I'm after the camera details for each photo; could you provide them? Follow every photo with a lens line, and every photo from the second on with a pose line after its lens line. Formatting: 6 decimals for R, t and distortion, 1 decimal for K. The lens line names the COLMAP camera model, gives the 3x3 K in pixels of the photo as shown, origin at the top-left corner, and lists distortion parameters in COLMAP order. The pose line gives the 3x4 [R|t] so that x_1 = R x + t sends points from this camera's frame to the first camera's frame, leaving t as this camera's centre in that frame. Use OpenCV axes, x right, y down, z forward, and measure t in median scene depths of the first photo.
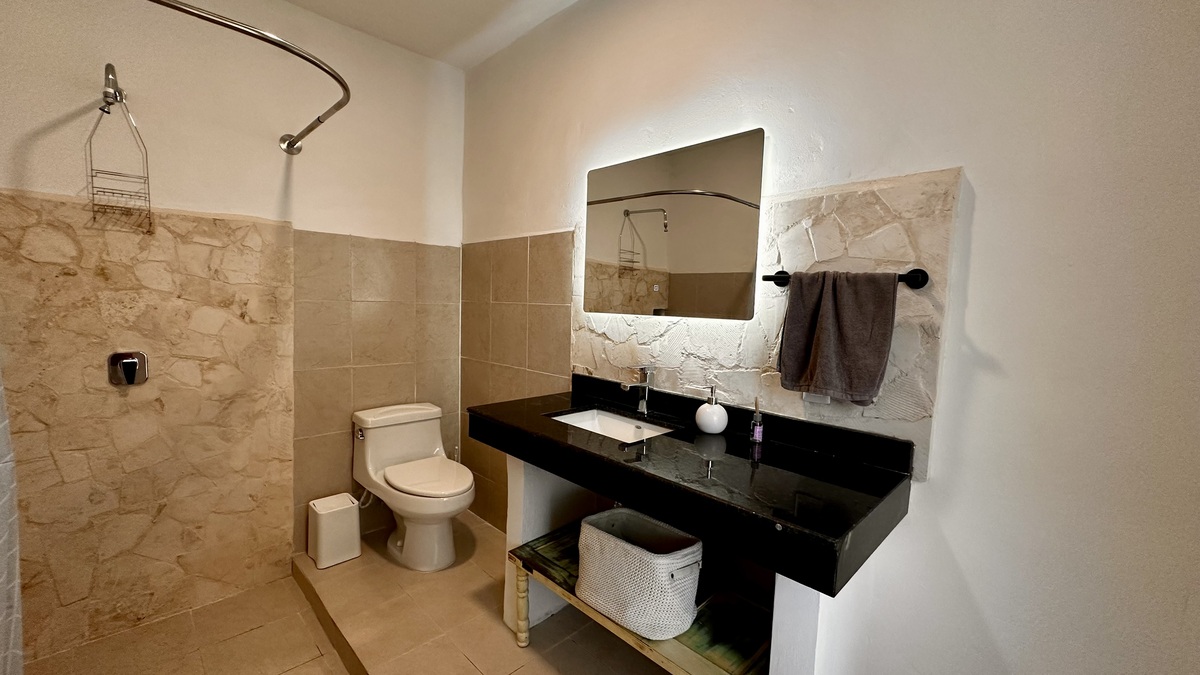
lens RADIAL K [[474.8, 0, 601.6], [0, 474.8, 340.5], [0, 0, 1]] dist [-0.003280, -0.000291]
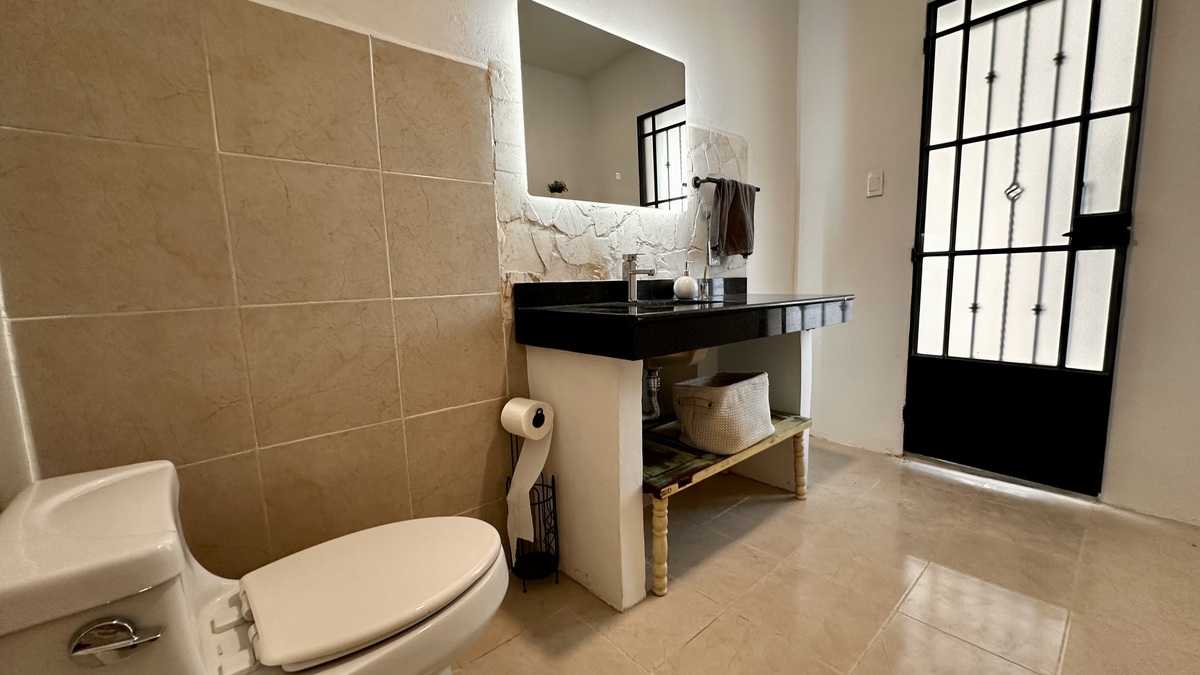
lens RADIAL K [[474.8, 0, 602.2], [0, 474.8, 334.4], [0, 0, 1]] dist [-0.003280, -0.000291]
pose [[0.070800, -0.154727, 0.985417, -0.830480], [0.108624, 0.983217, 0.146577, 0.059080], [-0.991558, 0.096662, 0.086419, 0.888948]]
